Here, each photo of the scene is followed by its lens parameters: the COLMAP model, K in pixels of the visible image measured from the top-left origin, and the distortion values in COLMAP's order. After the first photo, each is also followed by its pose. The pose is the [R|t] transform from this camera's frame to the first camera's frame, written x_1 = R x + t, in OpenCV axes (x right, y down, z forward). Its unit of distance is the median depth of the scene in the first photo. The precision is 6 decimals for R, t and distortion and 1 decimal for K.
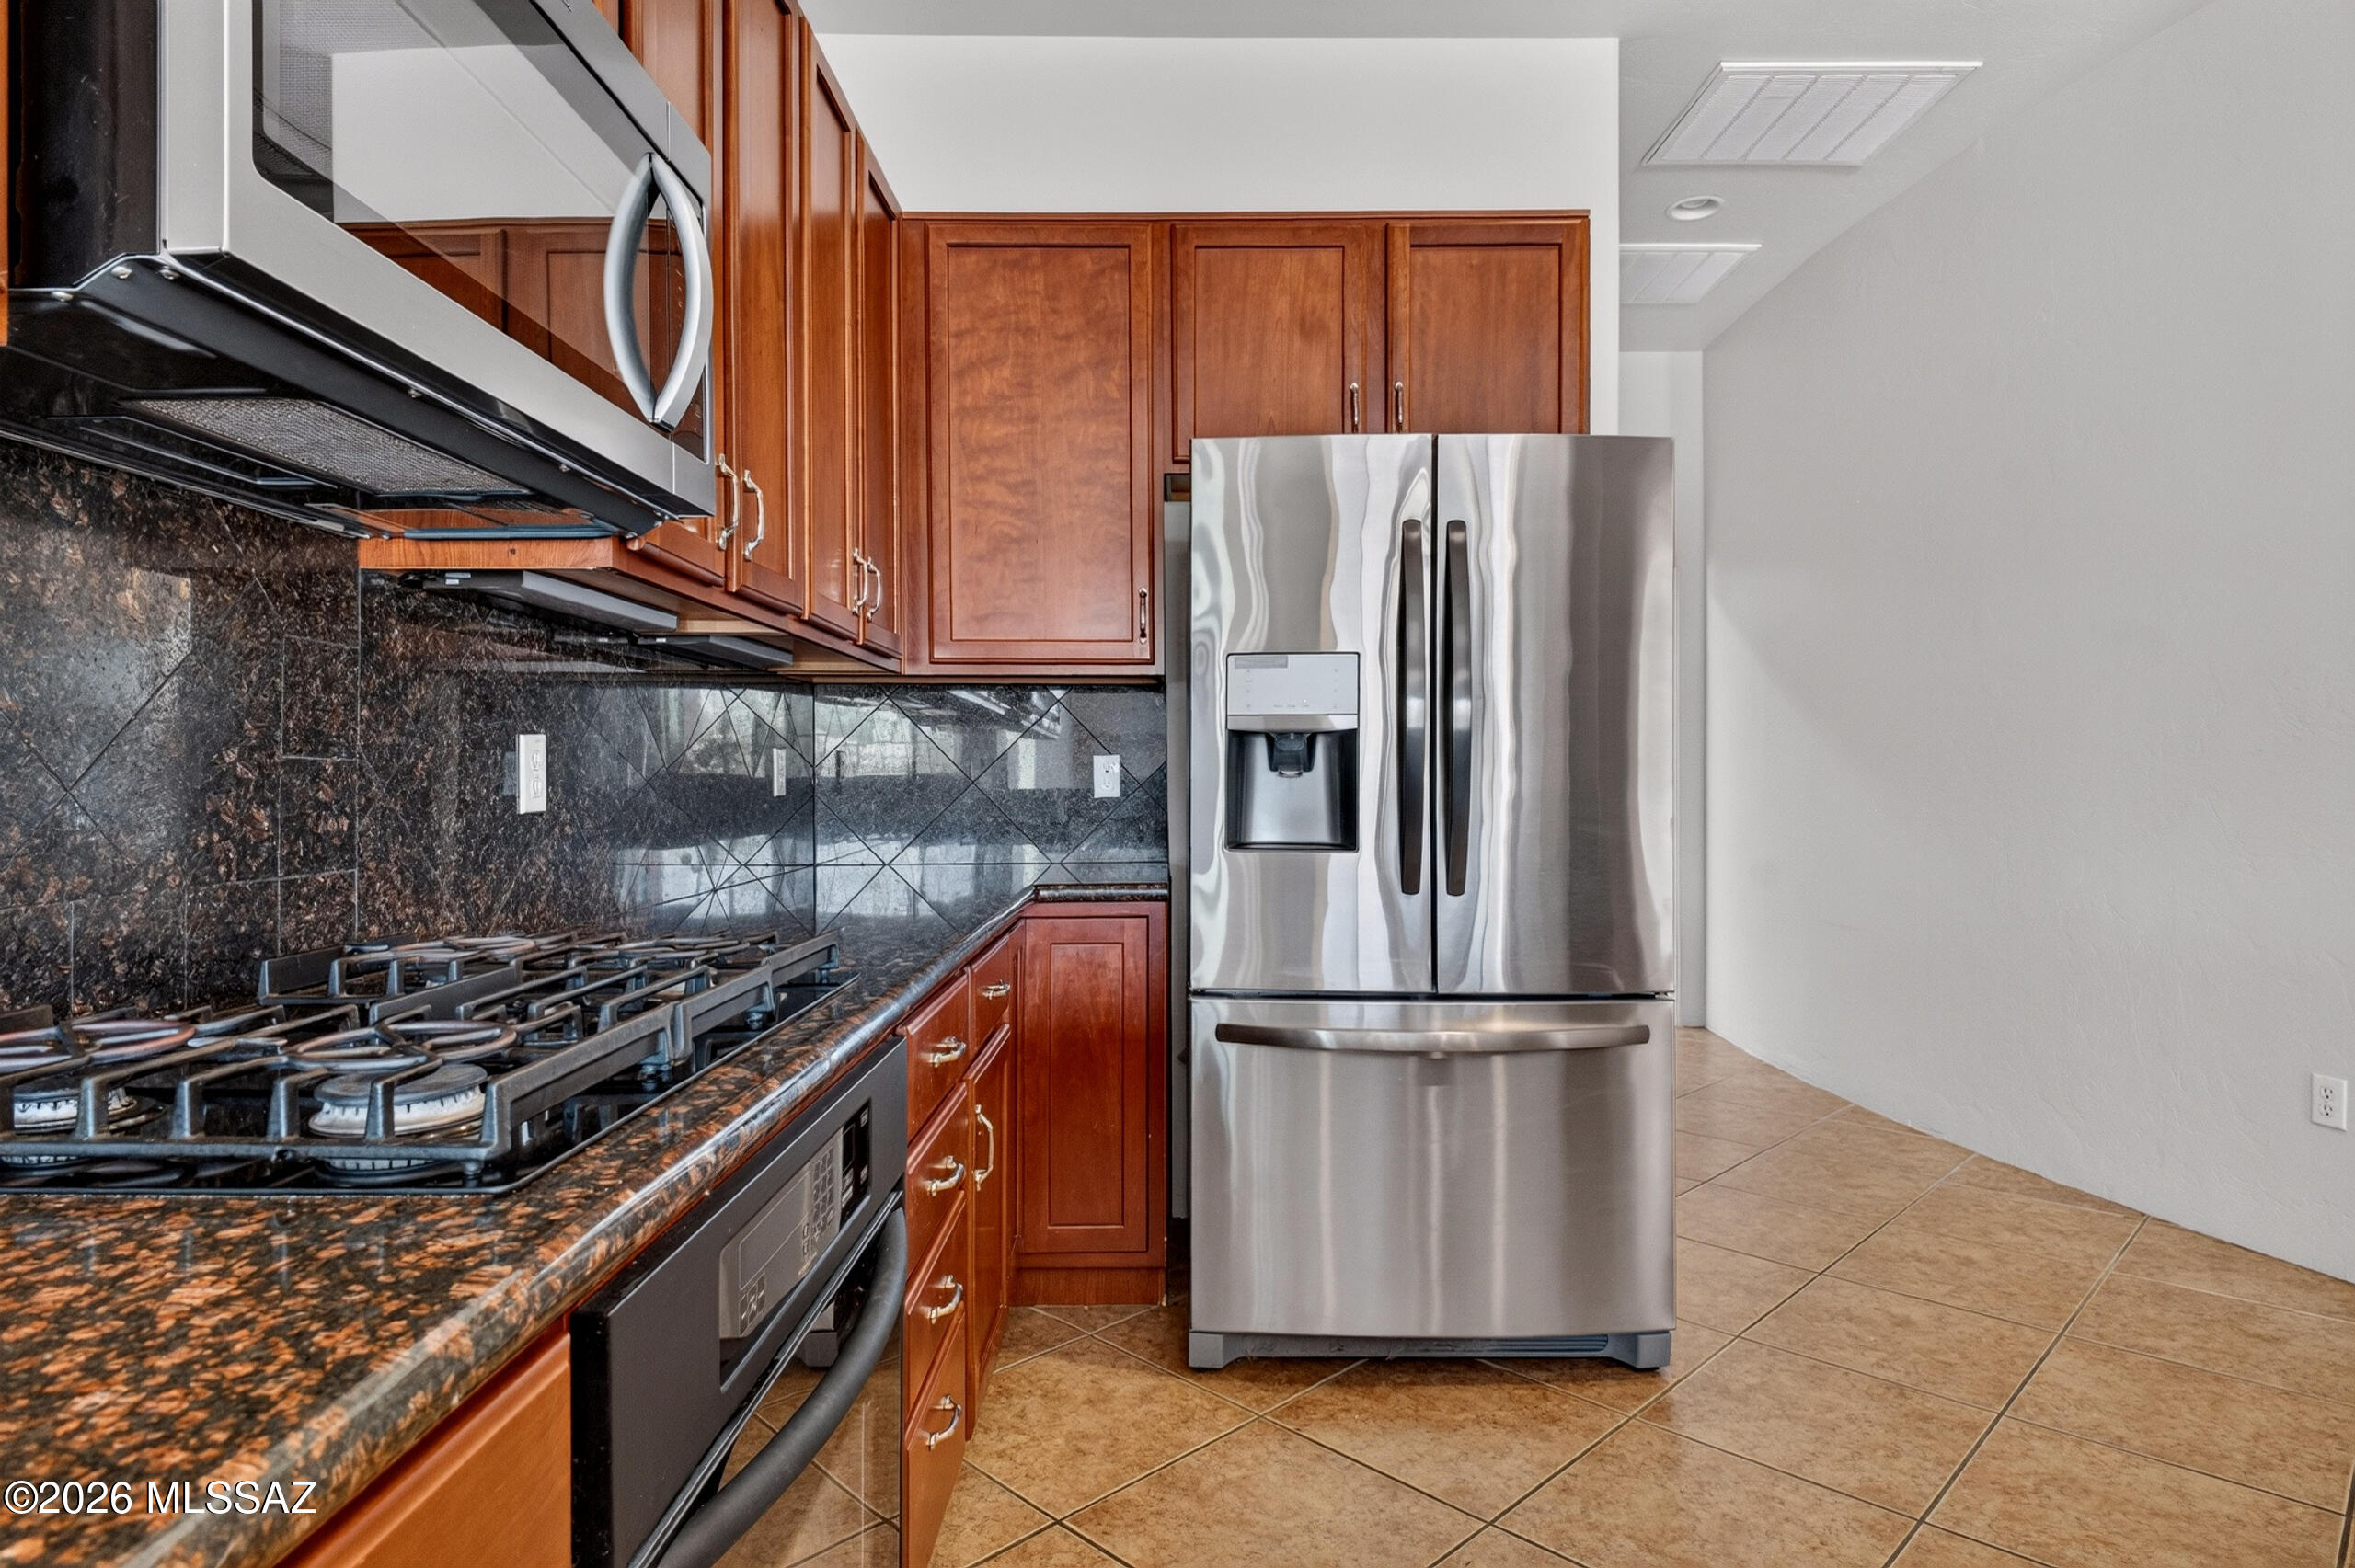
lens RADIAL K [[1265.5, 0, 1196.1], [0, 1265.5, 786.5], [0, 0, 1]] dist [0.027822, -0.023269]
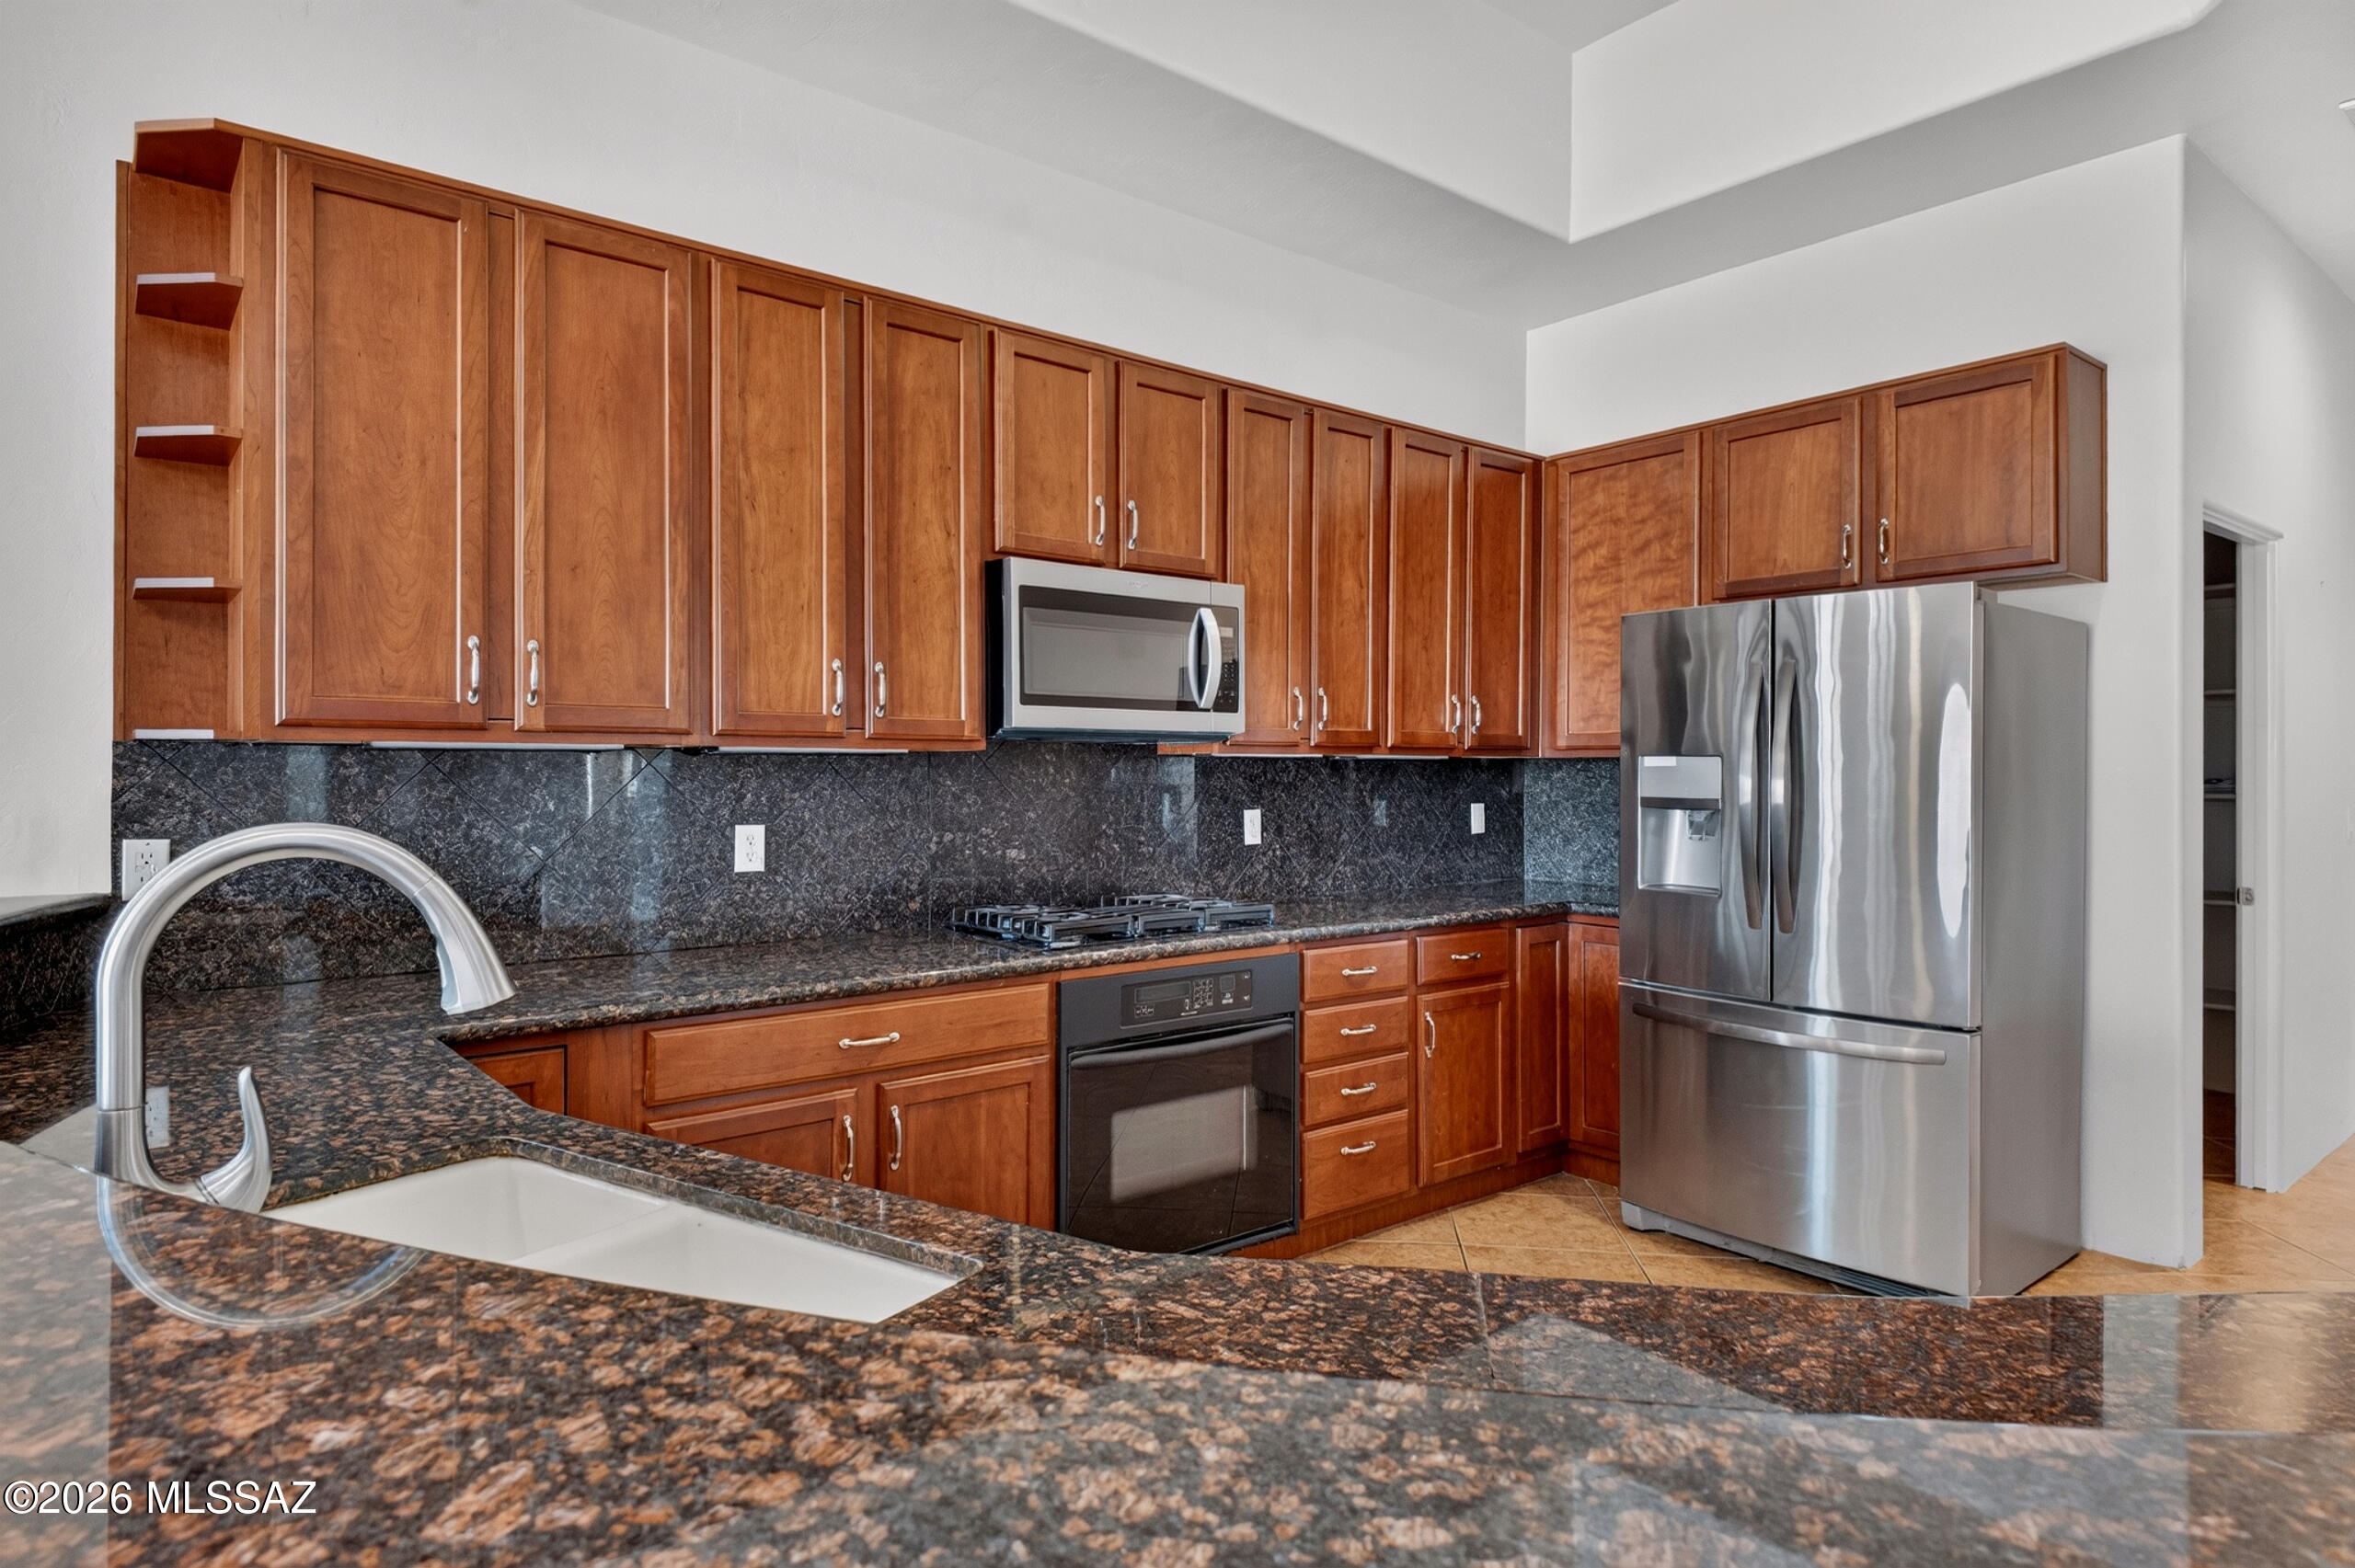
lens RADIAL K [[1312.8, 0, 1186.2], [0, 1312.8, 773.9], [0, 0, 1]] dist [0.130699, -0.147406]
pose [[0.626658, 0.009182, -0.779241, 0.757341], [-0.013206, 0.999912, 0.001162, -0.066159], [0.779183, 0.009563, 0.626724, -0.338212]]
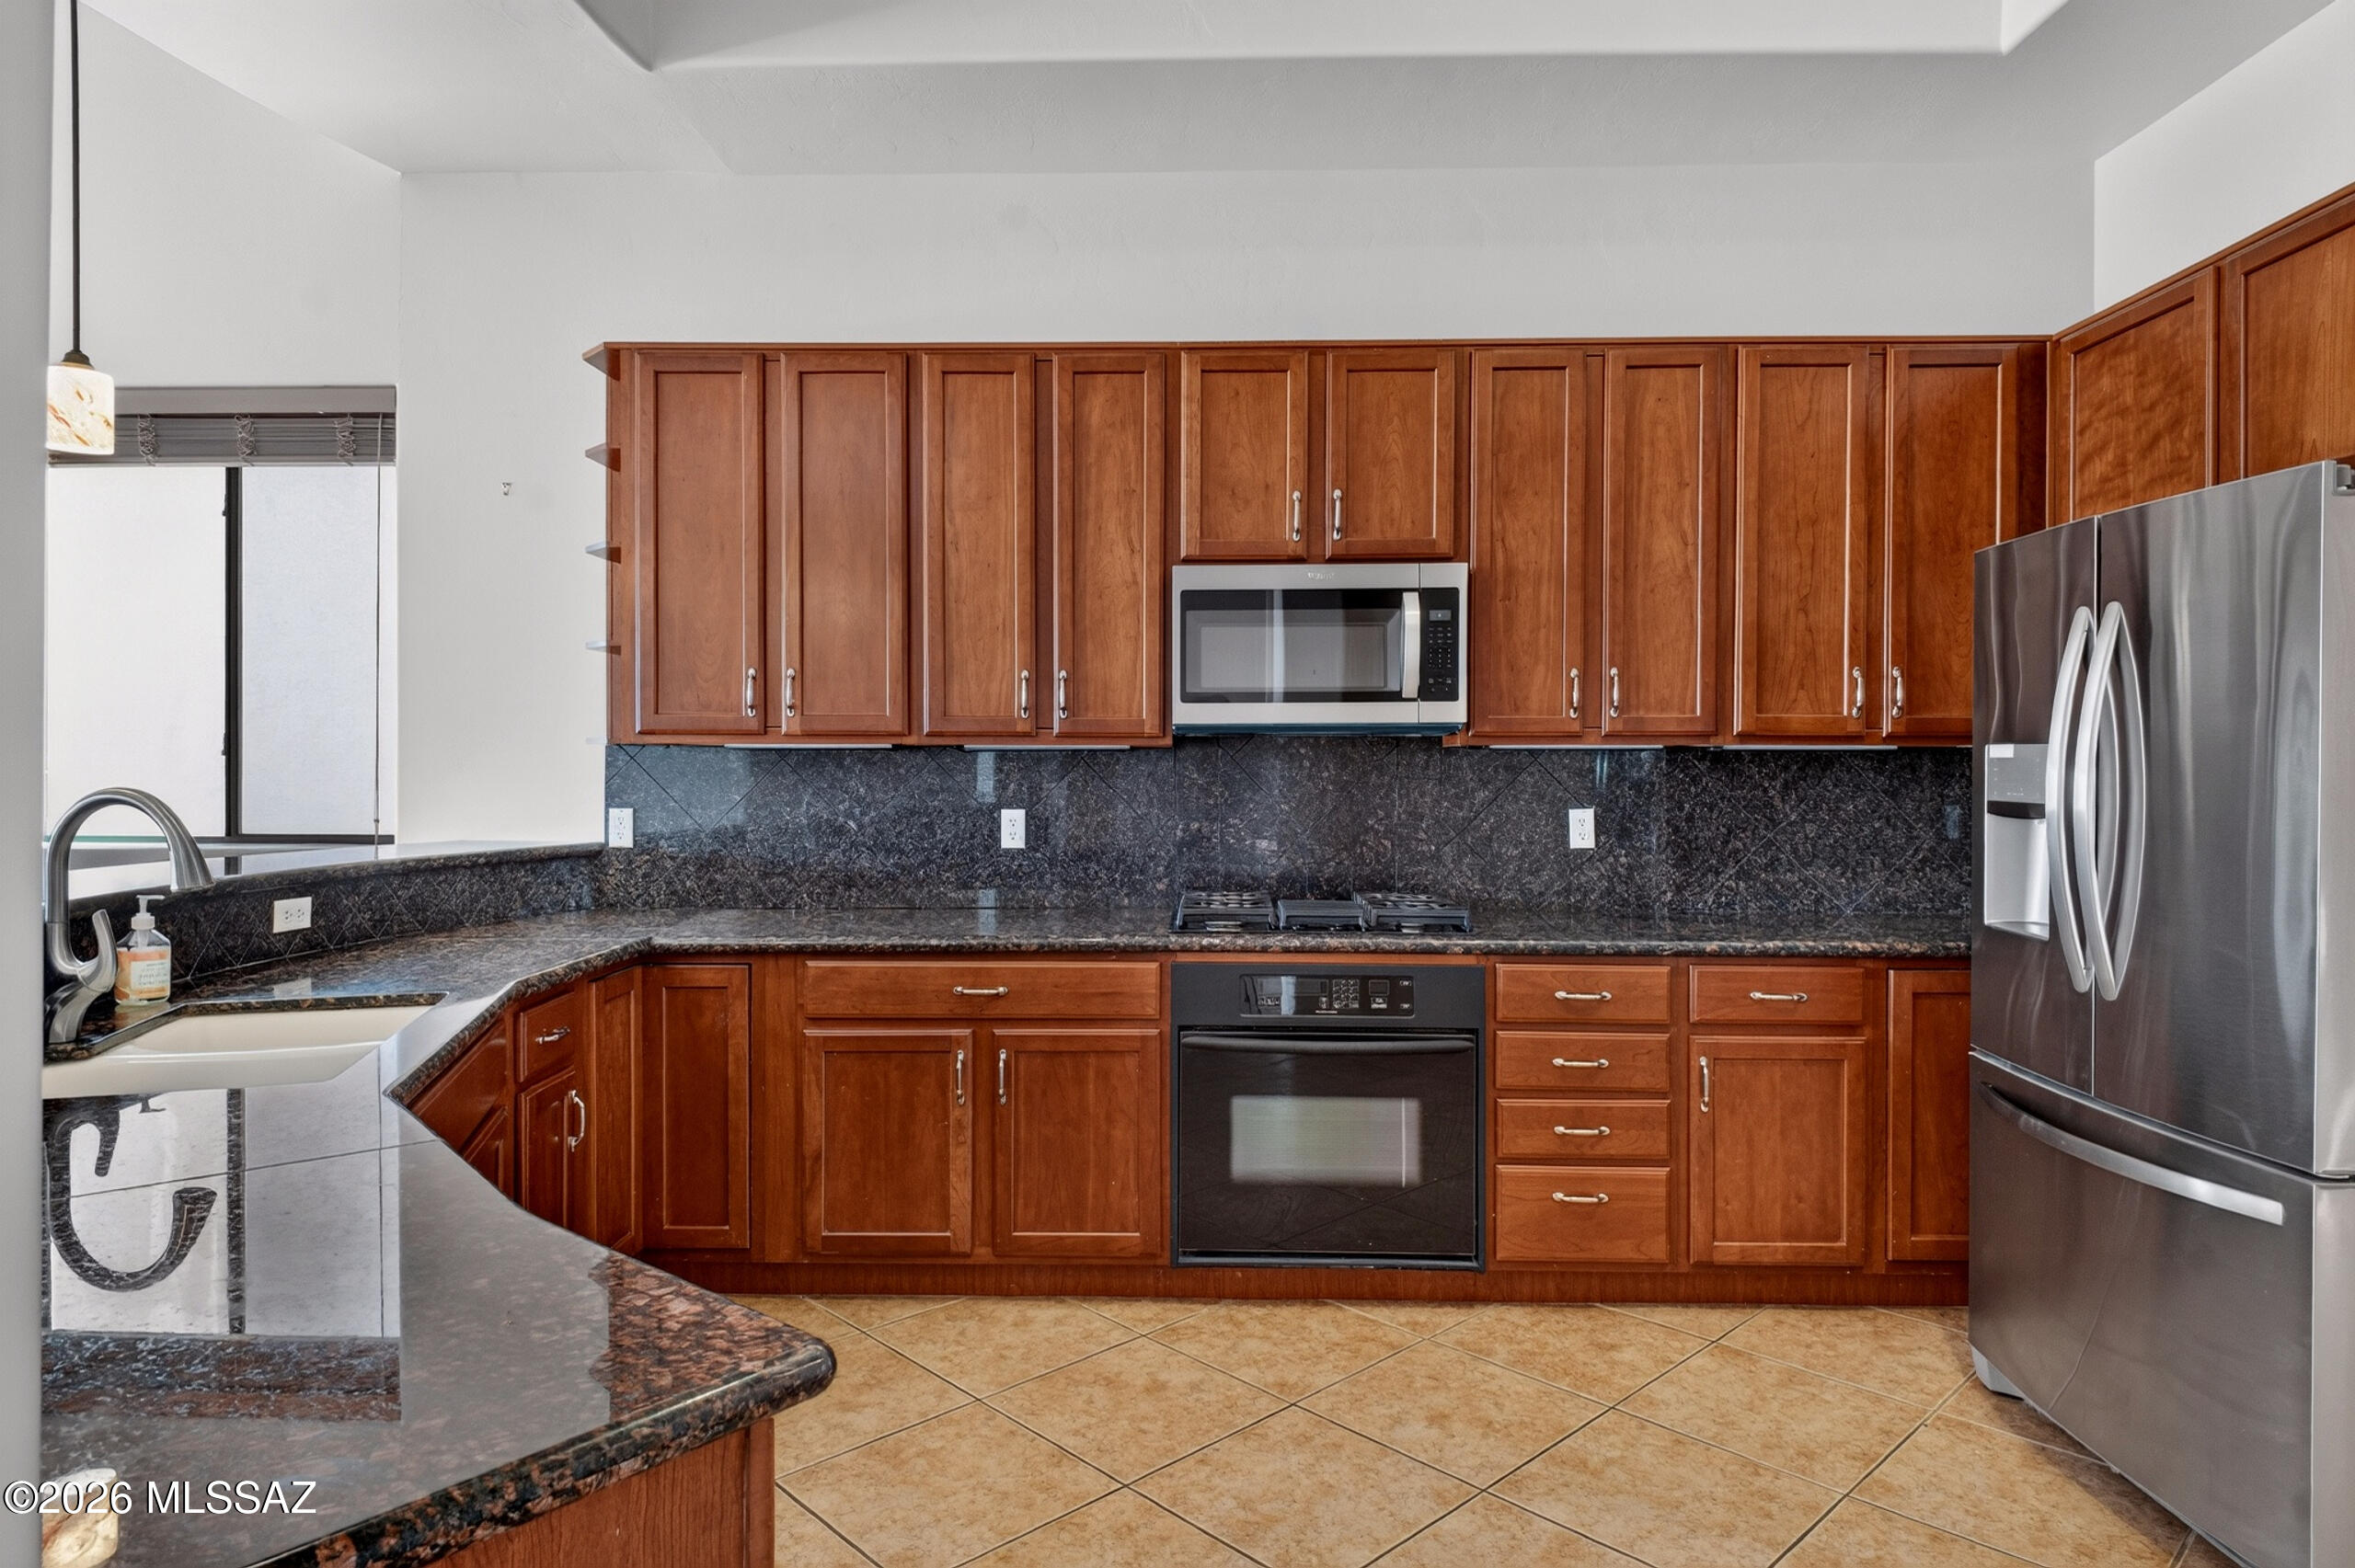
lens RADIAL K [[1366.2, 0, 1192.8], [0, 1366.2, 772.2], [0, 0, 1]] dist [0.061636, -0.056431]
pose [[-0.029726, 0.010768, -0.999500, 1.025822], [-0.011447, 0.999873, 0.011112, -0.072384], [0.999493, 0.011771, -0.029599, 0.289361]]
